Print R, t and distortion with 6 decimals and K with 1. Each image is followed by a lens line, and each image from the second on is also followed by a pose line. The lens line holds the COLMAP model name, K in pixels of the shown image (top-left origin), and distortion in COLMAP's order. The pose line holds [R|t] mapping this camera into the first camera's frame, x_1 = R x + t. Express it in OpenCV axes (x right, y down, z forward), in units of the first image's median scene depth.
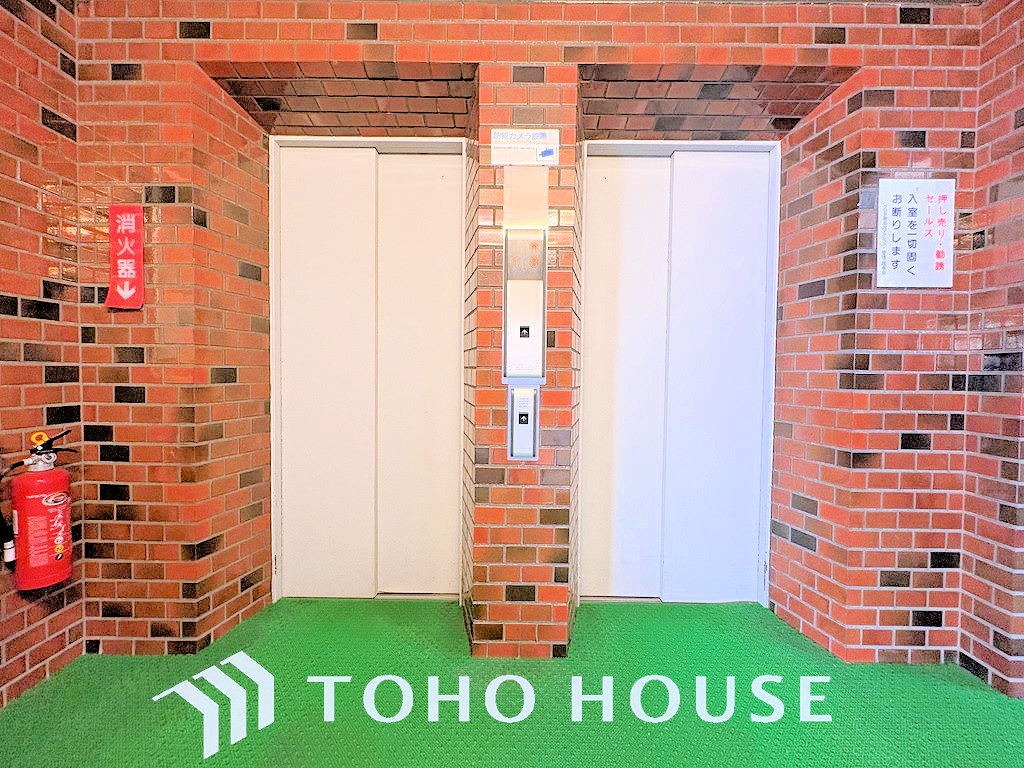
lens RADIAL K [[406.8, 0, 514.7], [0, 406.8, 381.3], [0, 0, 1]] dist [0.003069, -0.000064]
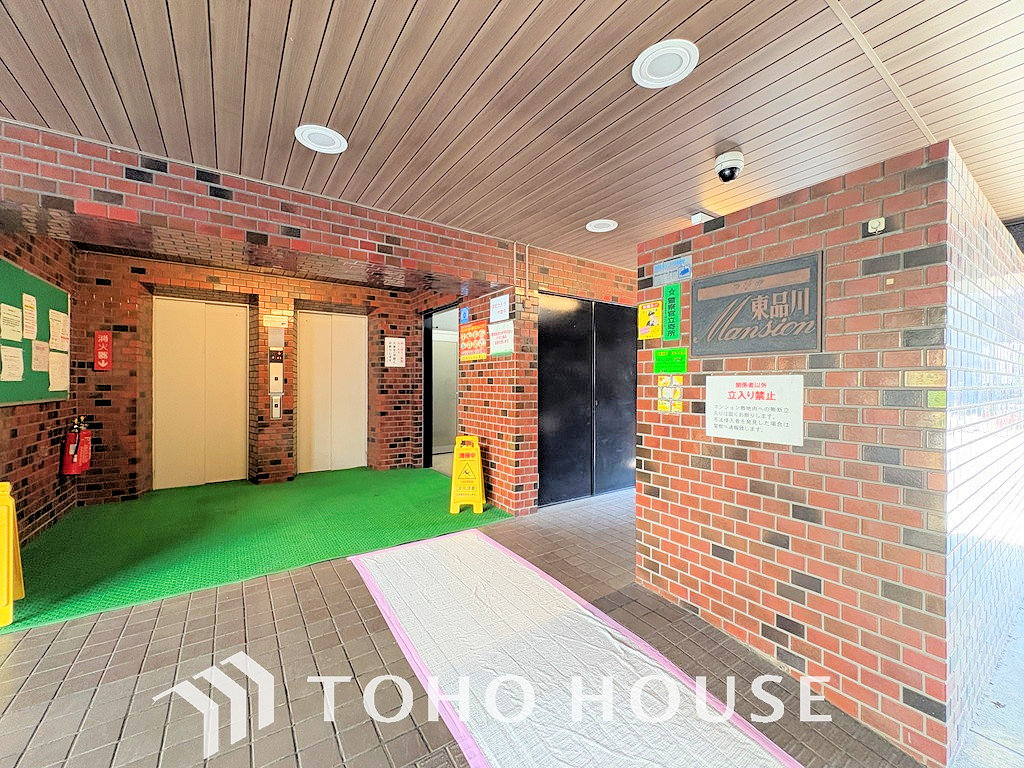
lens RADIAL K [[406.8, 0, 510.0], [0, 406.8, 385.8], [0, 0, 1]] dist [0.003069, -0.000064]
pose [[0.809352, -0.011549, 0.587210, -0.361218], [0.019556, 0.999782, -0.007290, -0.006804], [-0.586998, 0.017384, 0.809402, -2.615853]]
